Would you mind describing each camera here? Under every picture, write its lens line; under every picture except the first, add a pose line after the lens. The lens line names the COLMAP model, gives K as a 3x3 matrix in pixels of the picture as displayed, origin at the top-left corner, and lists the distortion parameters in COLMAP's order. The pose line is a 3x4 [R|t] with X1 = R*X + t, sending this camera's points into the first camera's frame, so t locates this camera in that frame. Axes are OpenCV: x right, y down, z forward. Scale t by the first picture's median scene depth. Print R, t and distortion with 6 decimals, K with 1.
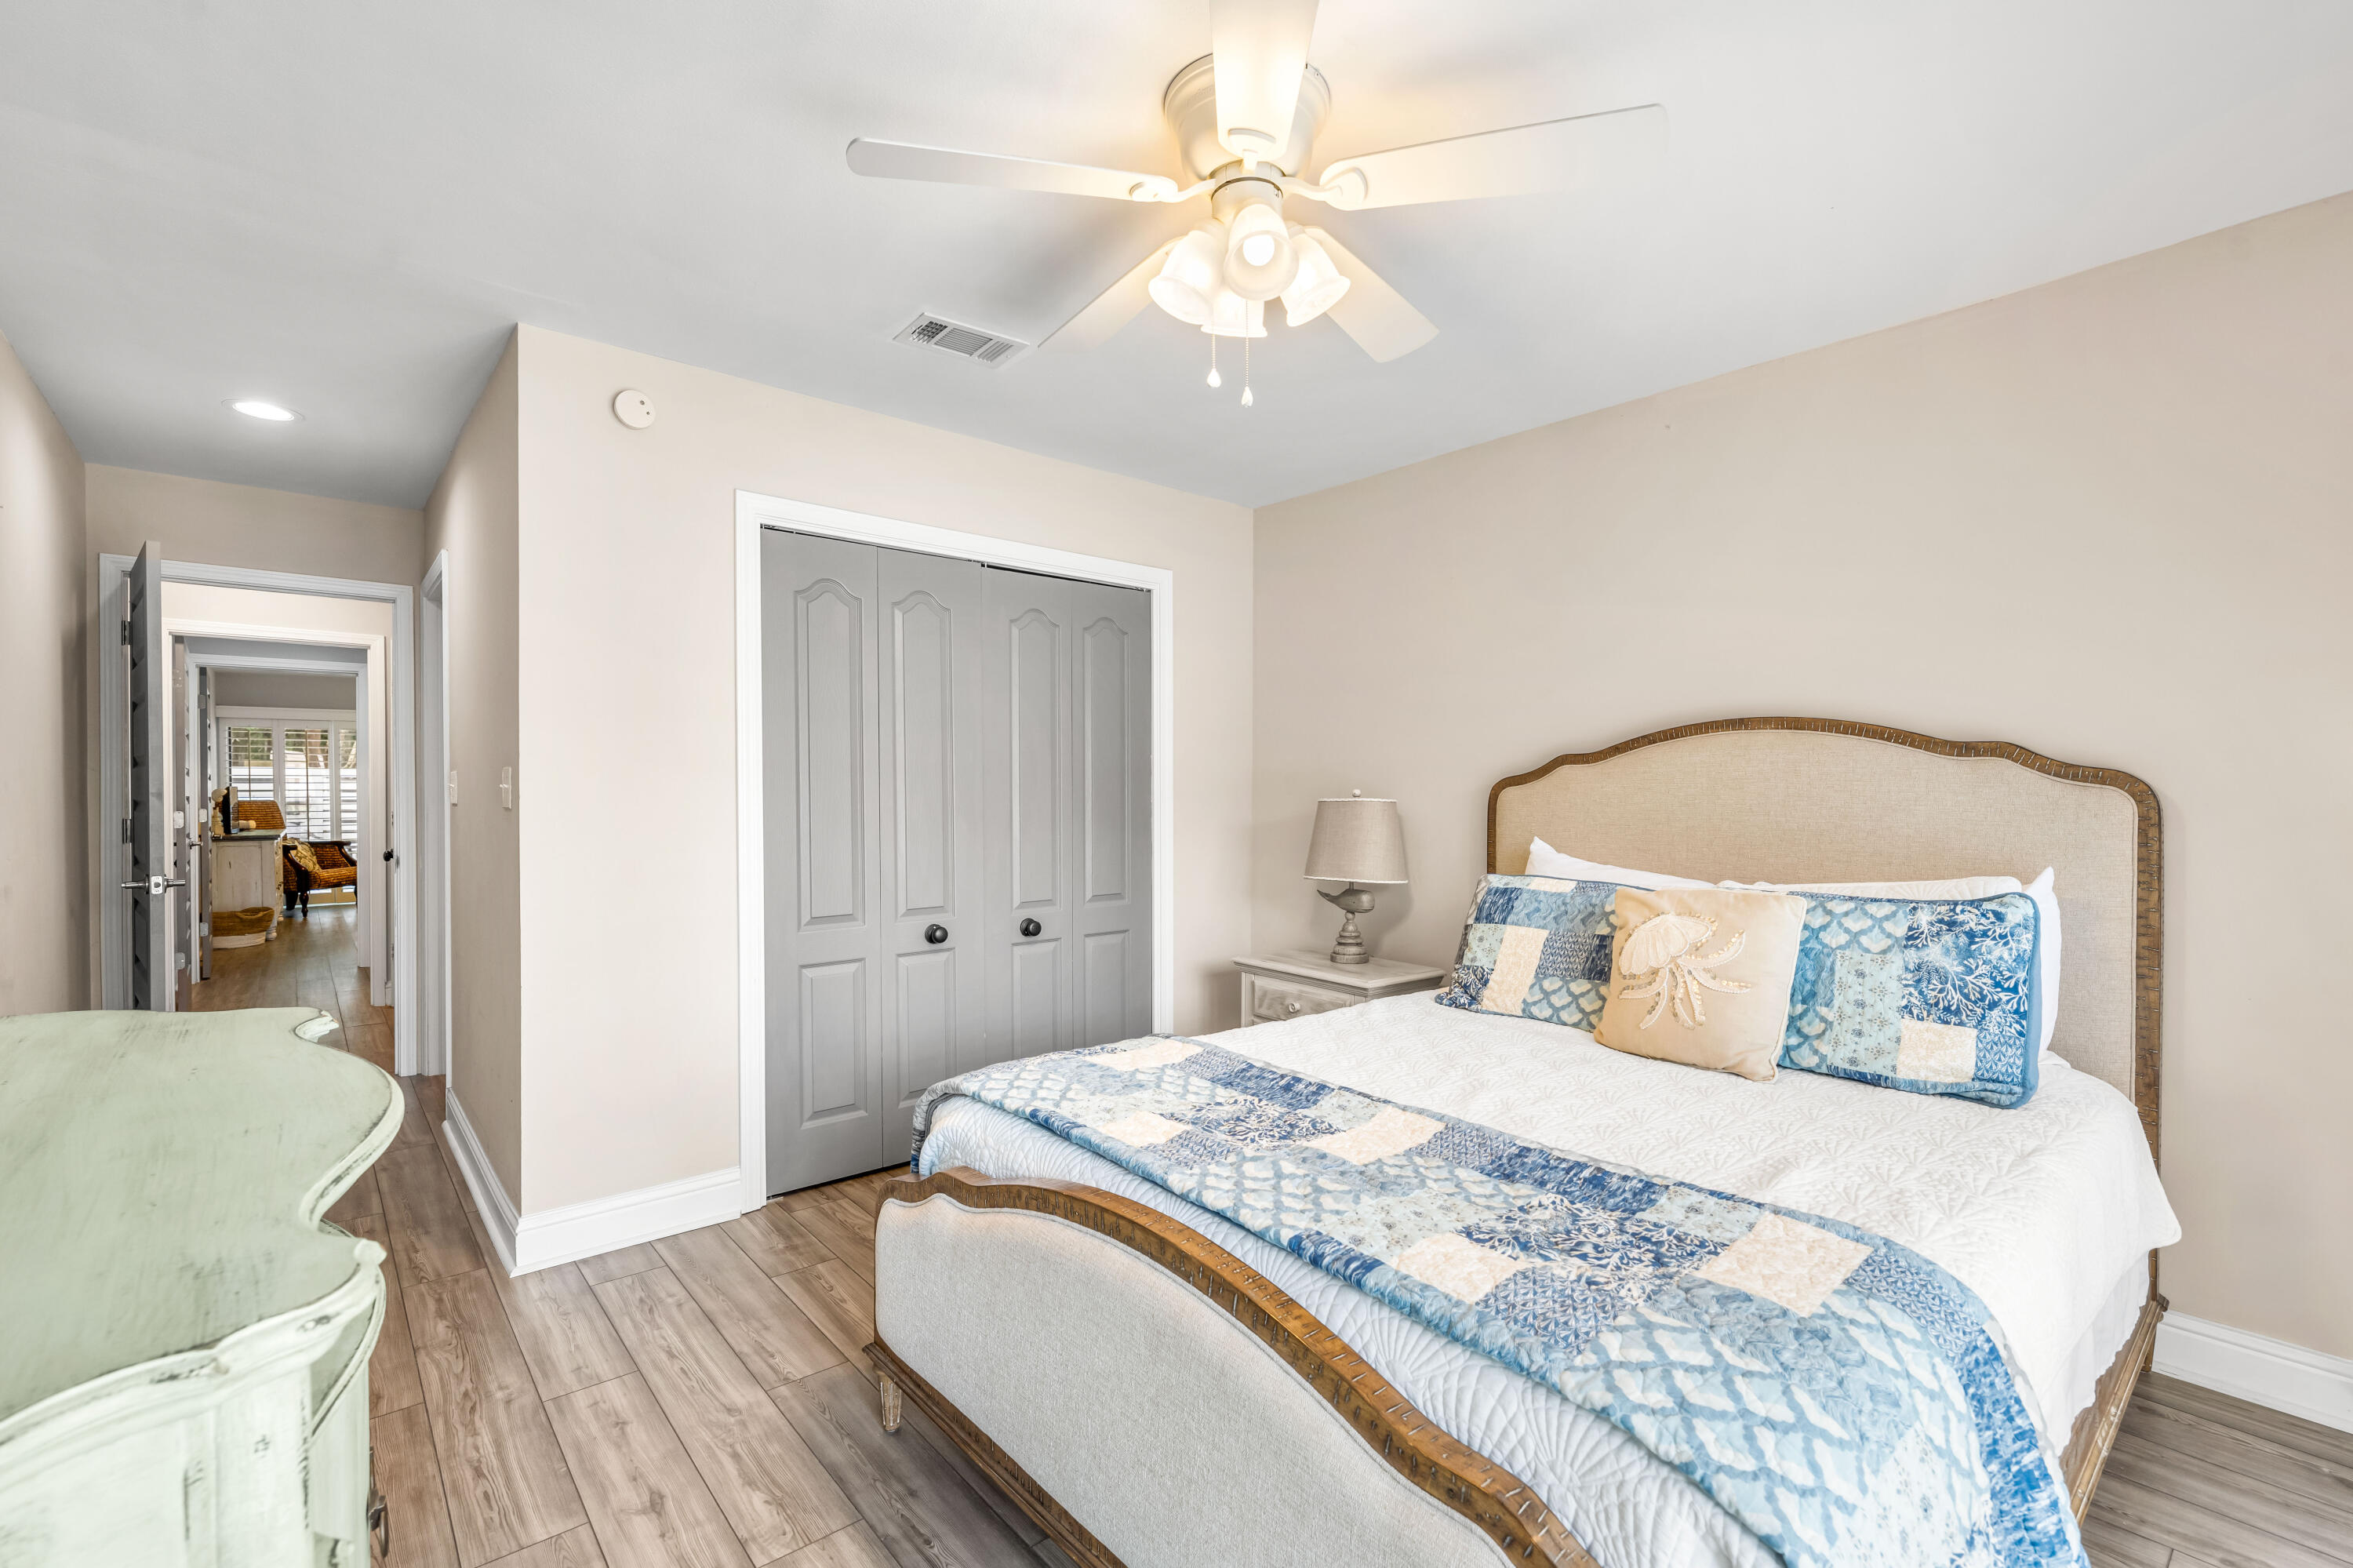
lens RADIAL K [[1057.8, 0, 1181.7], [0, 1057.8, 773.4], [0, 0, 1]] dist [-0.000180, 0.000114]
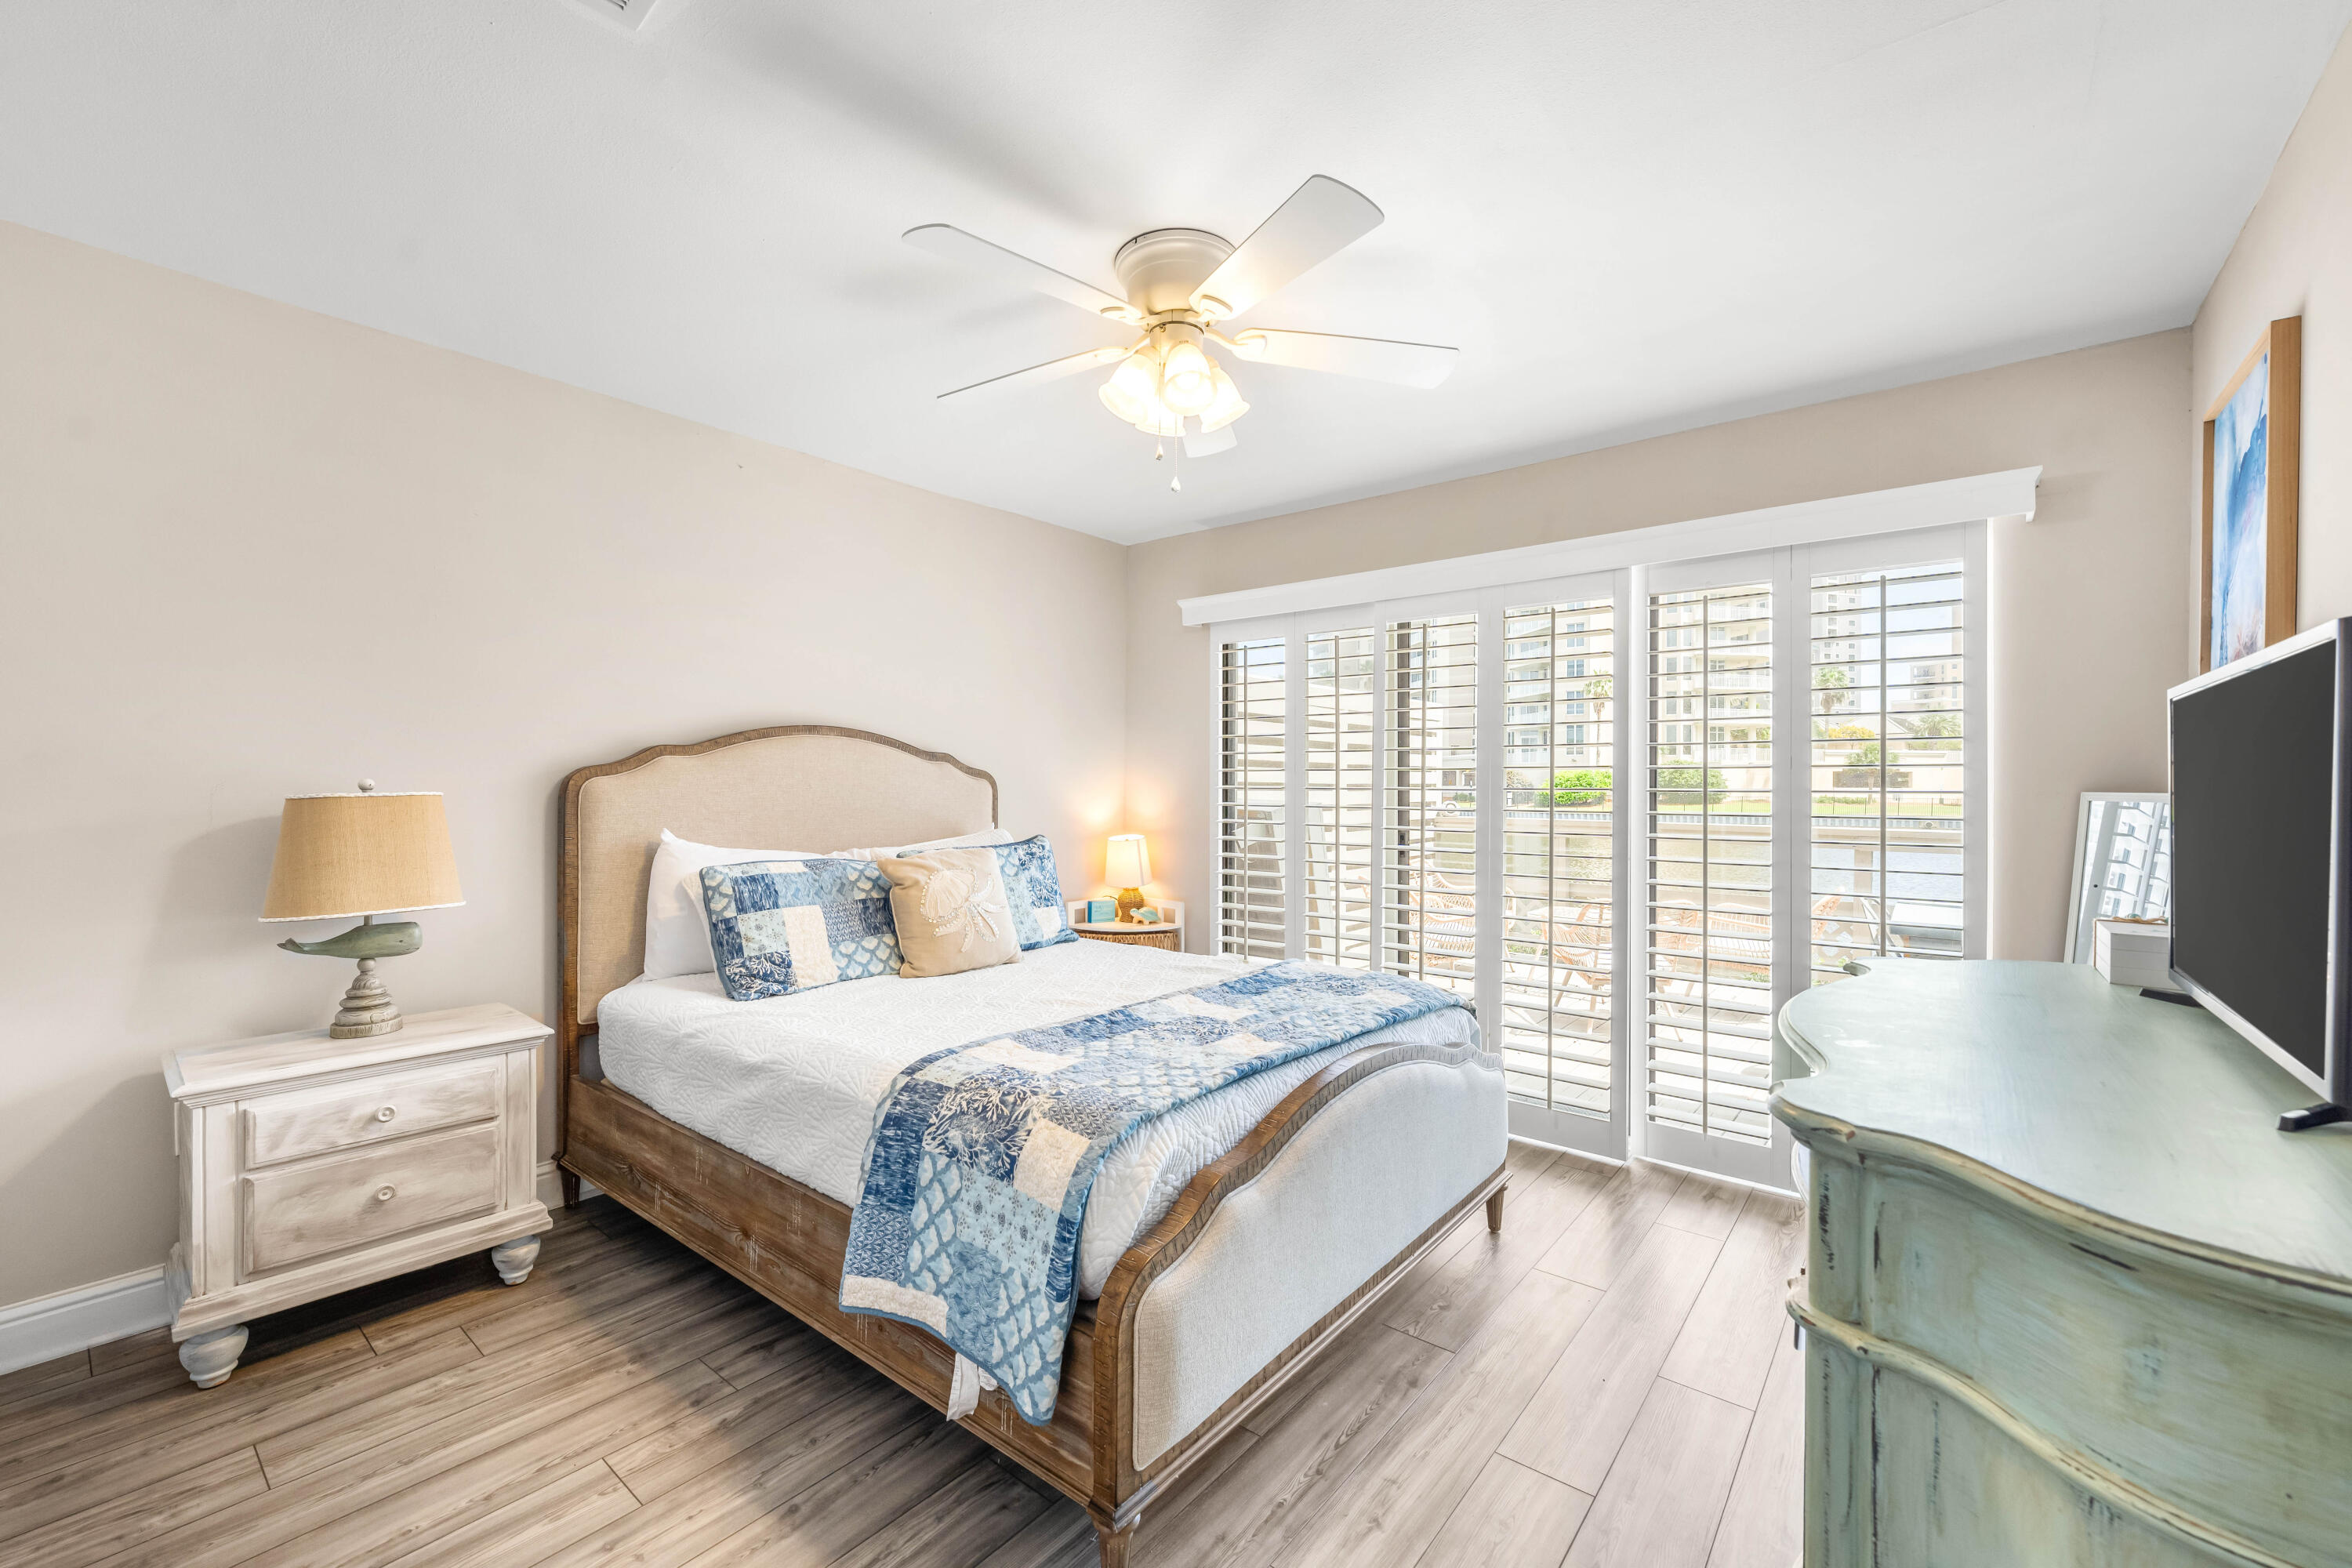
lens RADIAL K [[942.4, 0, 1176.0], [0, 942.4, 784.0], [0, 0, 1]] dist [-0.000353, -0.000029]
pose [[-0.175435, -0.003159, 0.984486, -0.800383], [-0.016367, 0.999866, 0.000291, 0.013656], [-0.984355, -0.016062, -0.175463, 0.901975]]
